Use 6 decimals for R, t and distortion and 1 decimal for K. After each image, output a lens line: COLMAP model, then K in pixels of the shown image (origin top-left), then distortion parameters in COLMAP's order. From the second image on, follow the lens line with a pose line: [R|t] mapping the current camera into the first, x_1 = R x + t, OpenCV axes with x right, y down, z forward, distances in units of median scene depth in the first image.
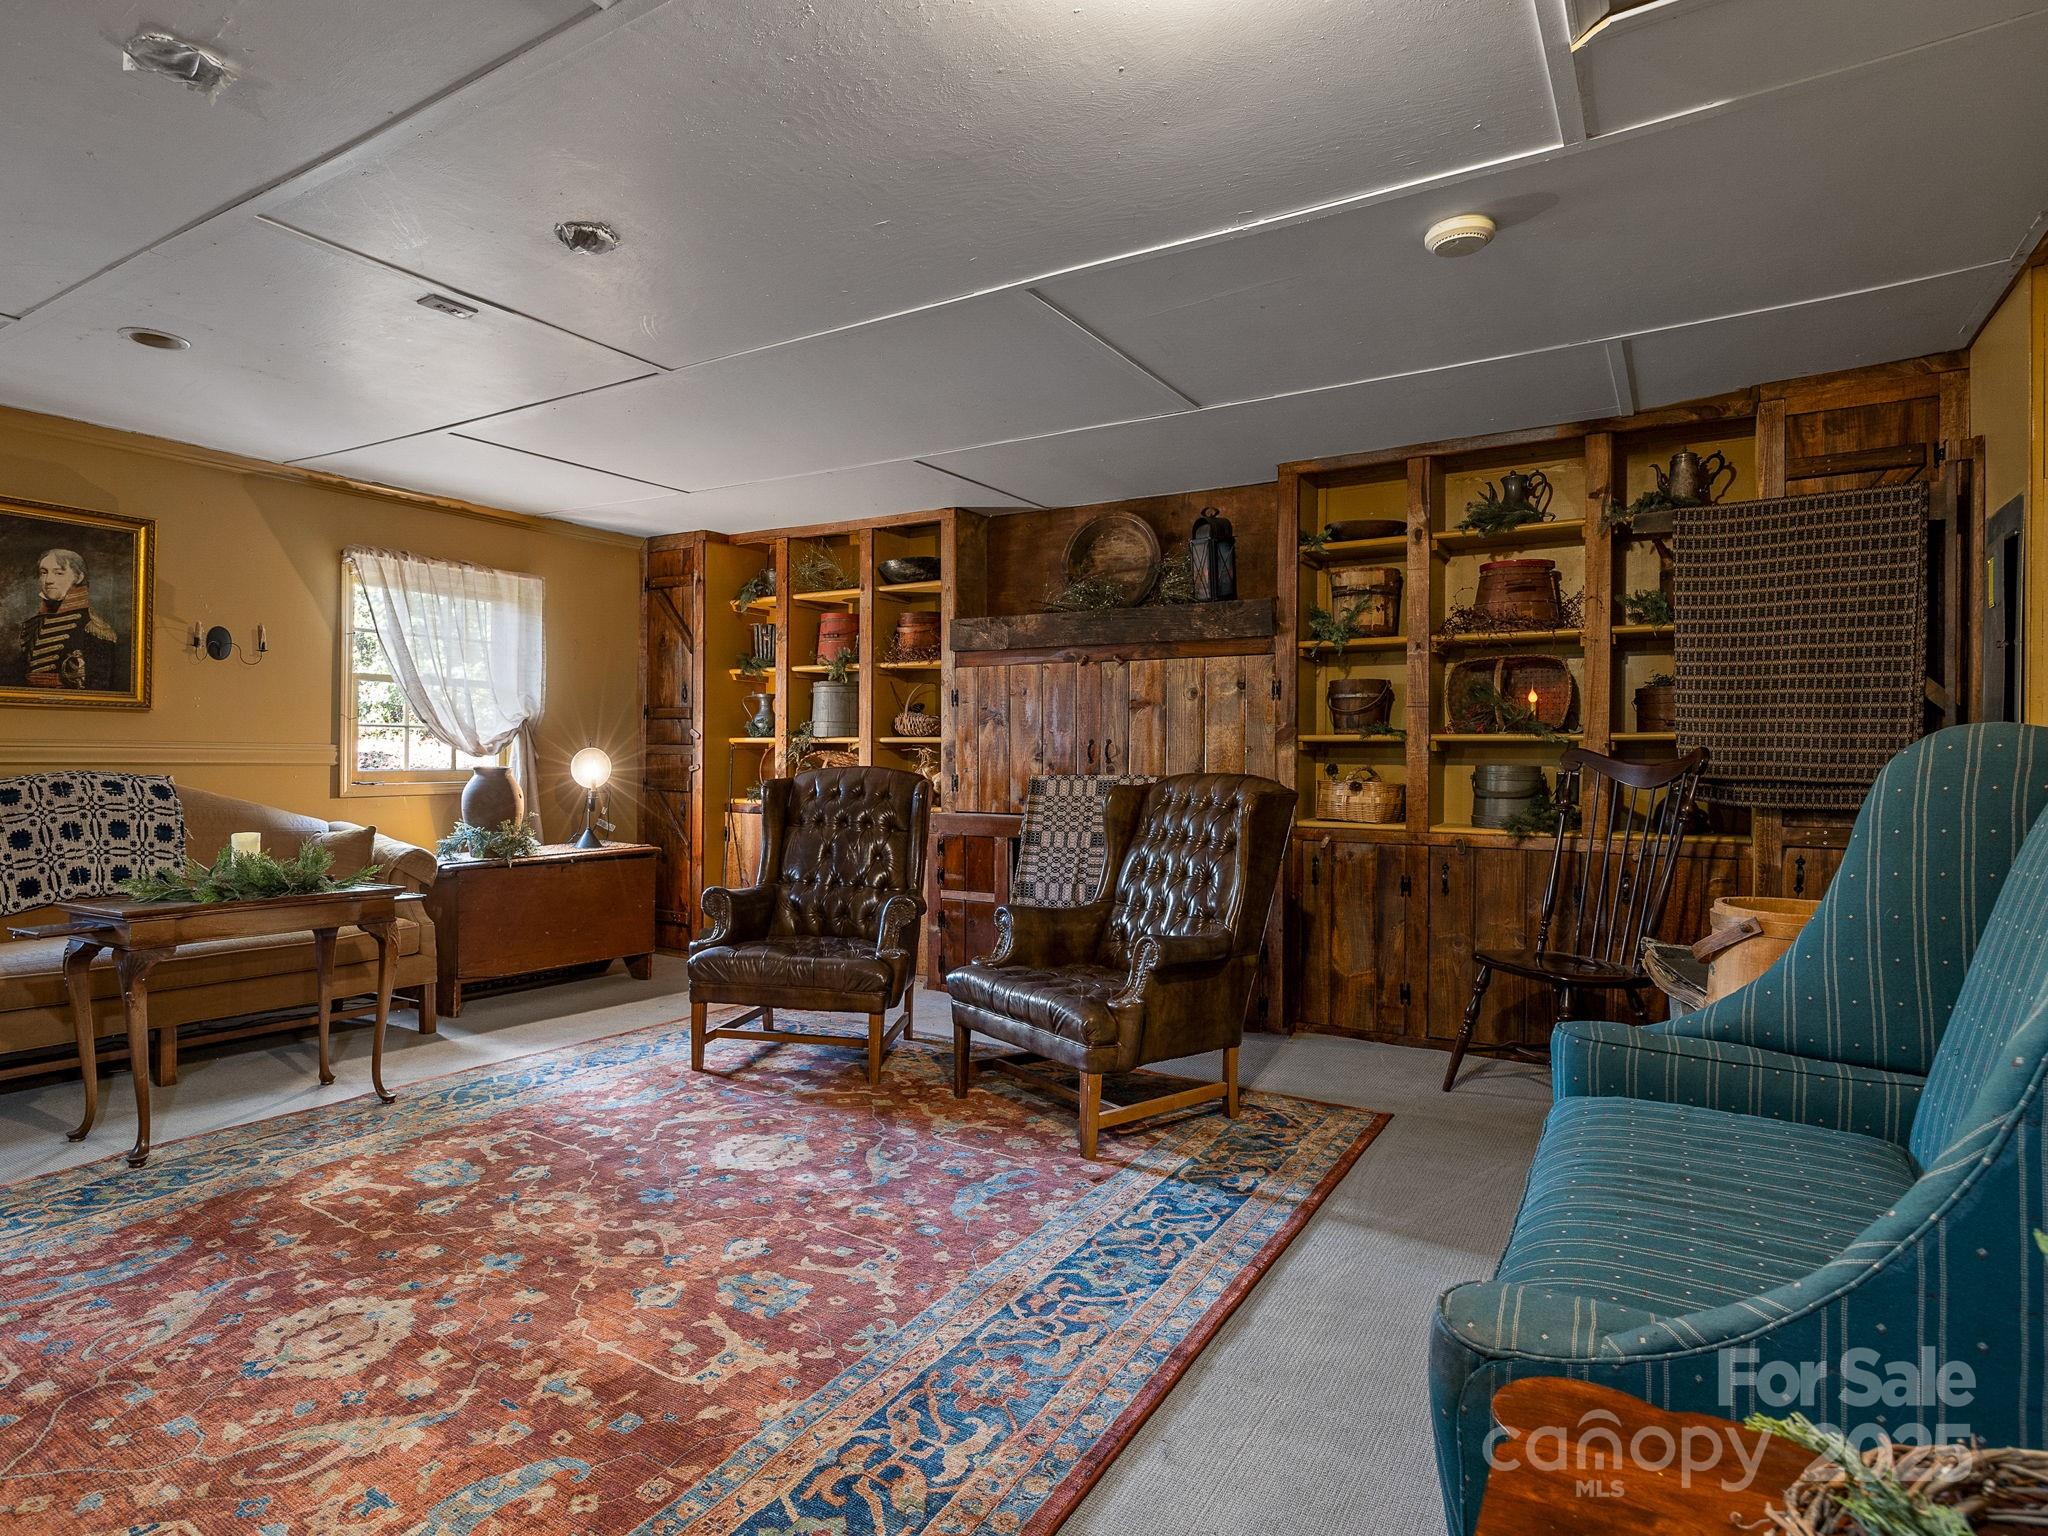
lens RADIAL K [[1103.0, 0, 1024.0], [0, 1103.0, 768.0], [0, 0, 1]] dist [-0.008232, -0.000728]
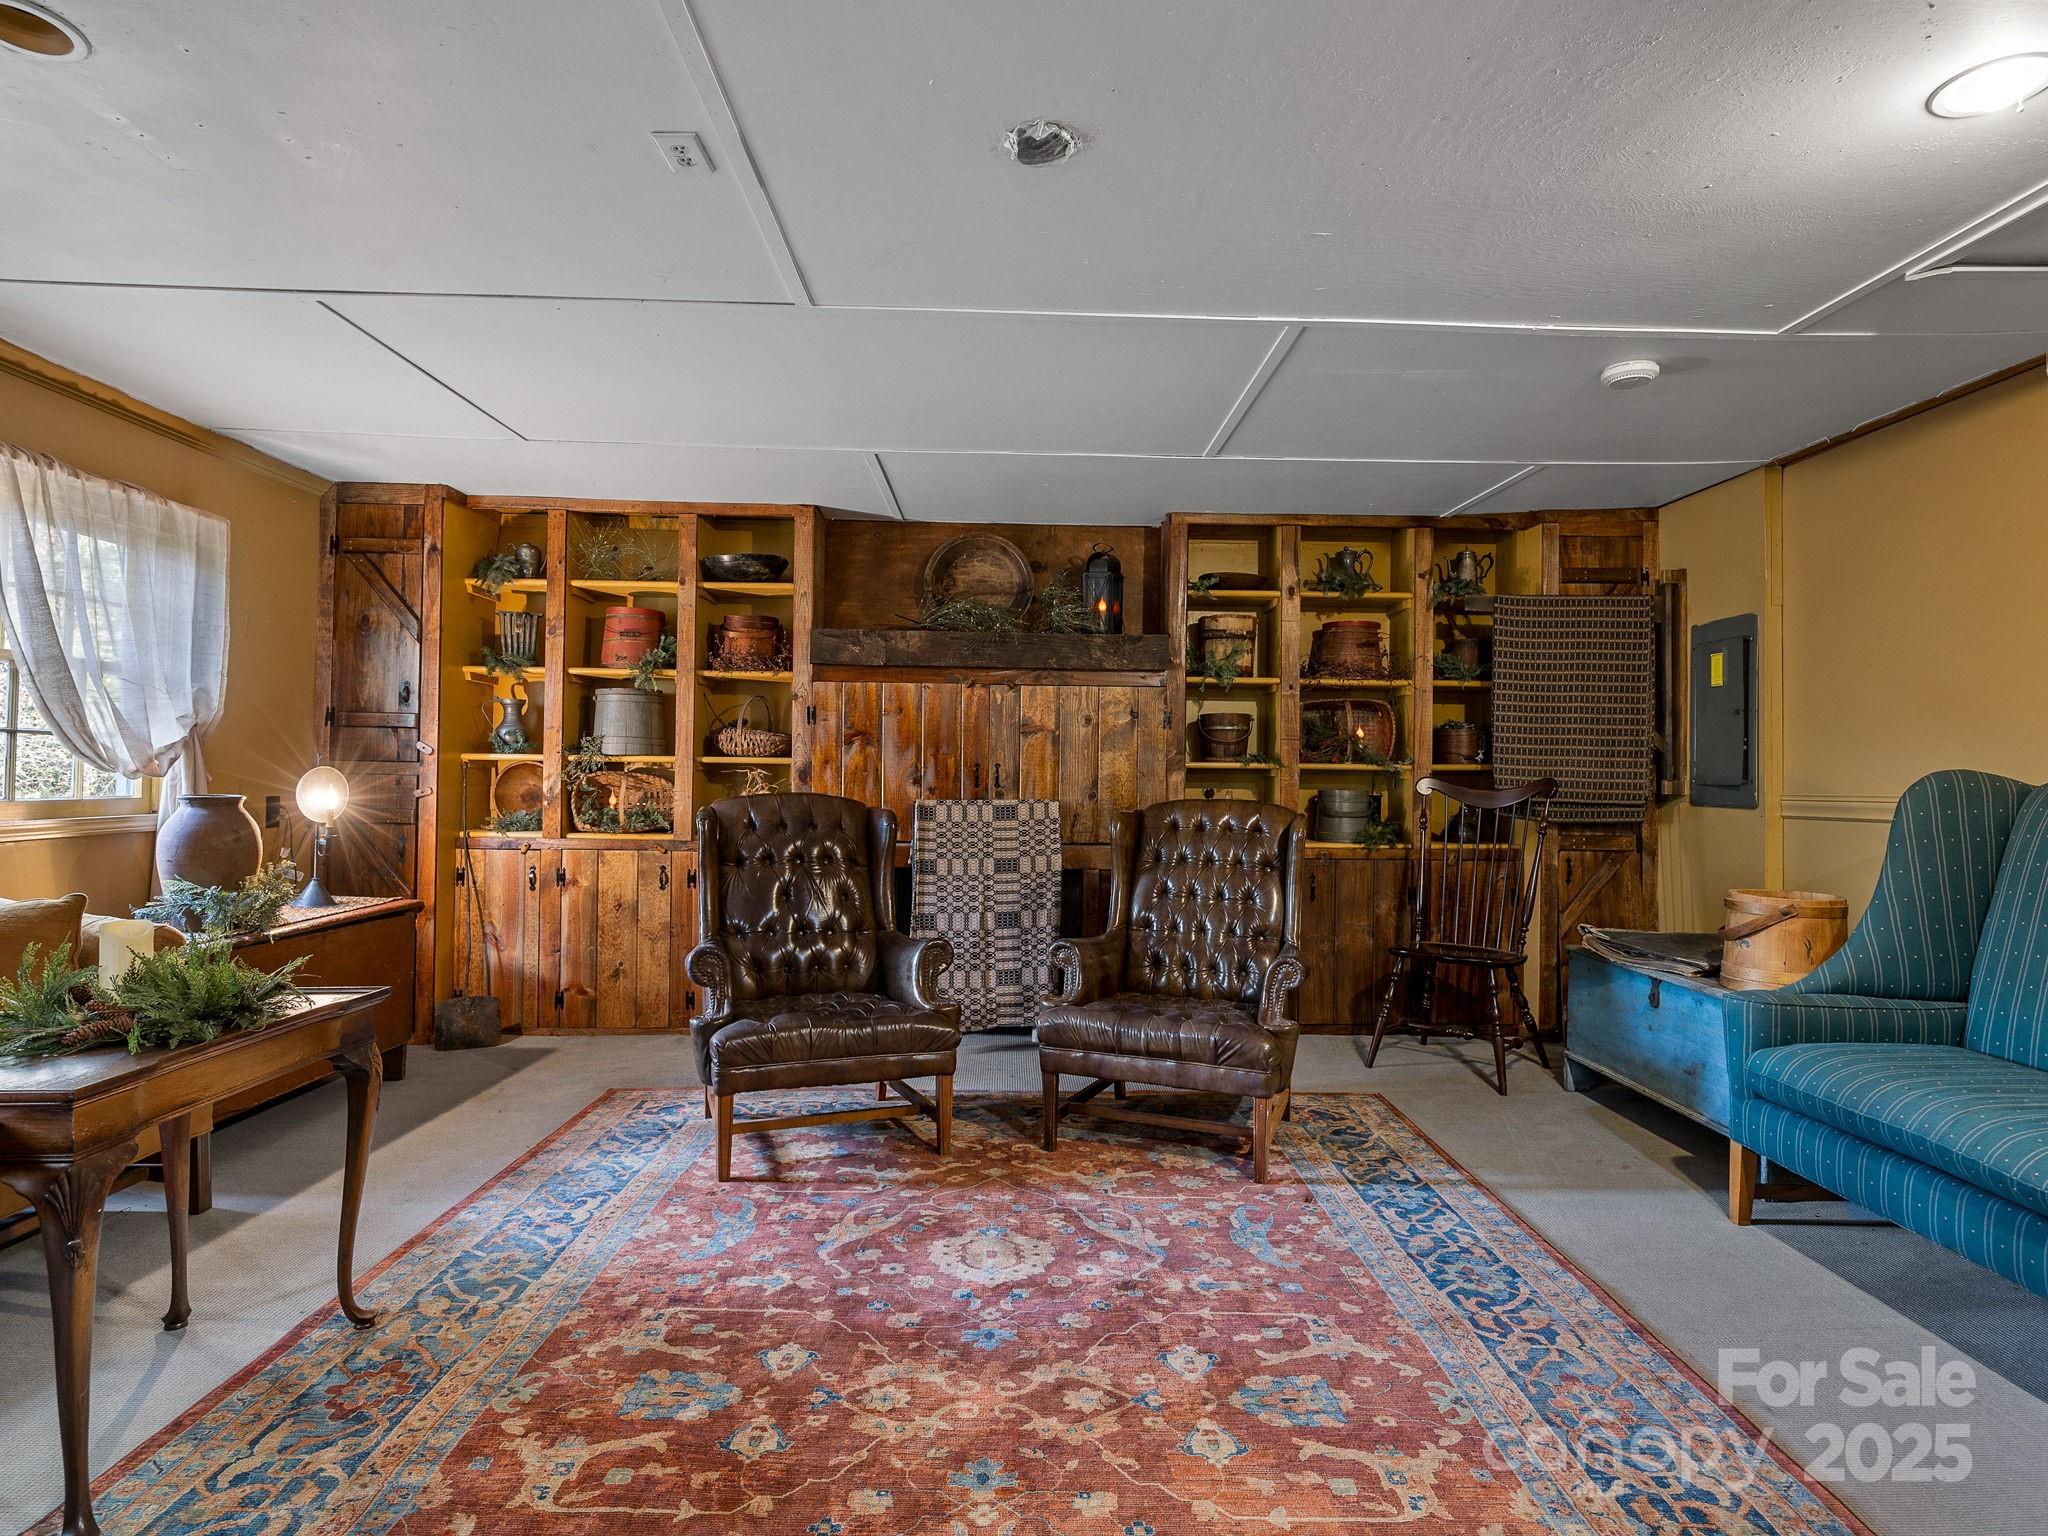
lens RADIAL K [[1060.5, 0, 1024.0], [0, 1060.5, 768.0], [0, 0, 1]] dist [-0.010090, -0.000372]
pose [[0.835990, 0.007070, 0.548699, -0.508300], [-0.000474, 0.999926, -0.012163, -0.012396], [-0.548744, 0.009908, 0.835931, 0.230502]]
